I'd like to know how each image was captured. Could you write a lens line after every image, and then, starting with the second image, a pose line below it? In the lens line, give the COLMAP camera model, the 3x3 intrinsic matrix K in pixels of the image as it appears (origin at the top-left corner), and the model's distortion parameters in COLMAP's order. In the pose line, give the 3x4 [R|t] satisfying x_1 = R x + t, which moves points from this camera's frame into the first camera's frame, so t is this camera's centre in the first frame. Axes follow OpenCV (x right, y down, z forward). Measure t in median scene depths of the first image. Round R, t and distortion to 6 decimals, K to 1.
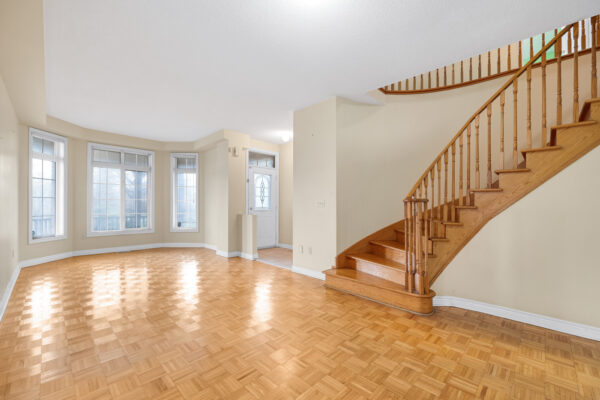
lens RADIAL K [[248.1, 0, 303.9], [0, 248.1, 209.2], [0, 0, 1]] dist [-0.016778, 0.001202]
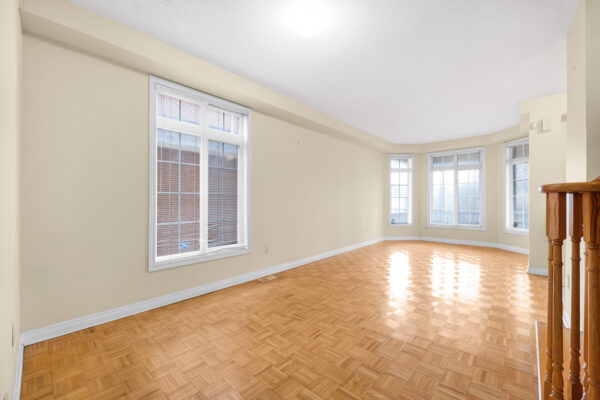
lens RADIAL K [[248.1, 0, 301.3], [0, 248.1, 203.3], [0, 0, 1]] dist [-0.016778, 0.001202]
pose [[0.039396, 0.000861, -0.999223, 0.338288], [-0.014465, 0.999895, 0.000291, -0.002021], [0.999119, 0.014442, 0.039405, 0.252910]]
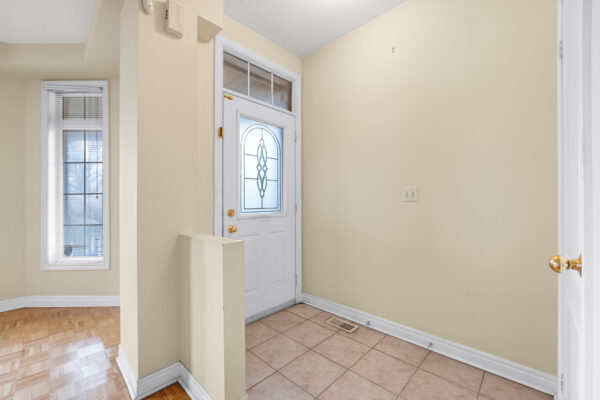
lens RADIAL K [[248.1, 0, 302.1], [0, 248.1, 199.3], [0, 0, 1]] dist [-0.016778, 0.001202]
pose [[0.999881, -0.014655, 0.004913, -0.109467], [0.014807, 0.999362, -0.032492, -0.007936], [-0.004434, 0.032560, 0.999460, 0.629086]]
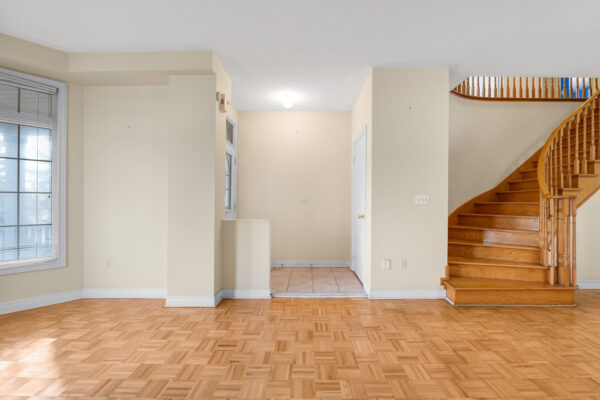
lens RADIAL K [[248.1, 0, 304.3], [0, 248.1, 204.3], [0, 0, 1]] dist [-0.016778, 0.001202]
pose [[0.727998, -0.009369, 0.685515, -0.447926], [0.016563, 0.999855, -0.003925, -0.008018], [-0.685379, 0.014212, 0.728048, 0.433114]]
